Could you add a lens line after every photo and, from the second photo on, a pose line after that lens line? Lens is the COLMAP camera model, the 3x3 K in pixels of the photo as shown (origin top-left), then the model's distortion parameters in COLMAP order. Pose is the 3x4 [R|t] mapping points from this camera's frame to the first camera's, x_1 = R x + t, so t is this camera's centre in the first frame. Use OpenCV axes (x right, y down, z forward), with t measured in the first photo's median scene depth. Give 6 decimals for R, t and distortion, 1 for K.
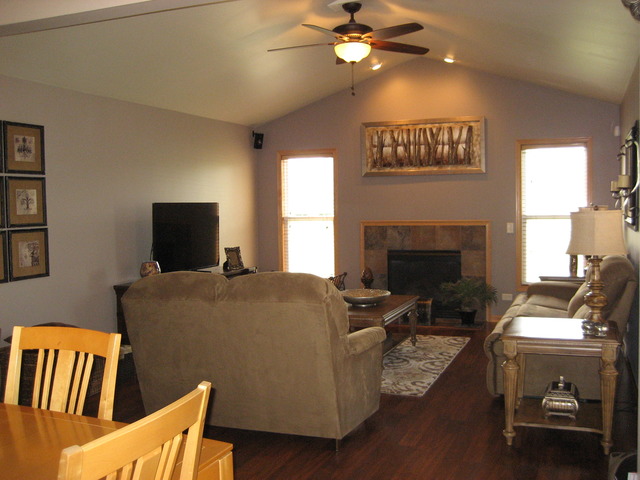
lens RADIAL K [[664.3, 0, 326.7], [0, 664.3, 239.2], [0, 0, 1]] dist [-0.151005, 0.200054]
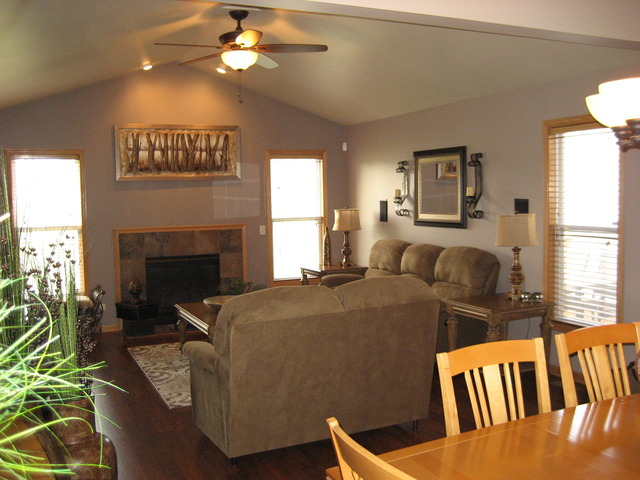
lens RADIAL K [[664.3, 0, 326.7], [0, 664.3, 239.2], [0, 0, 1]] dist [-0.151005, 0.200054]
pose [[0.684454, -0.047145, 0.727530, -0.434625], [0.046513, 0.998698, 0.020958, -0.019340], [-0.727571, 0.019495, 0.685756, 0.160449]]
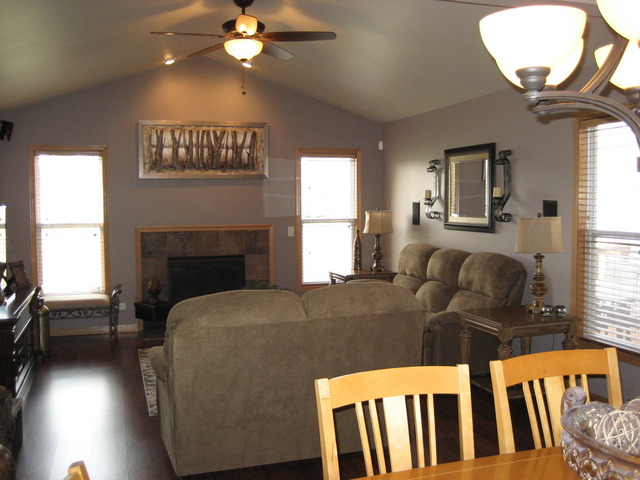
lens RADIAL K [[664.3, 0, 326.7], [0, 664.3, 239.2], [0, 0, 1]] dist [-0.151005, 0.200054]
pose [[0.768233, -0.027324, 0.639587, -0.341983], [0.027953, 0.999568, 0.009128, -0.012347], [-0.639560, 0.010866, 0.768665, 0.144546]]
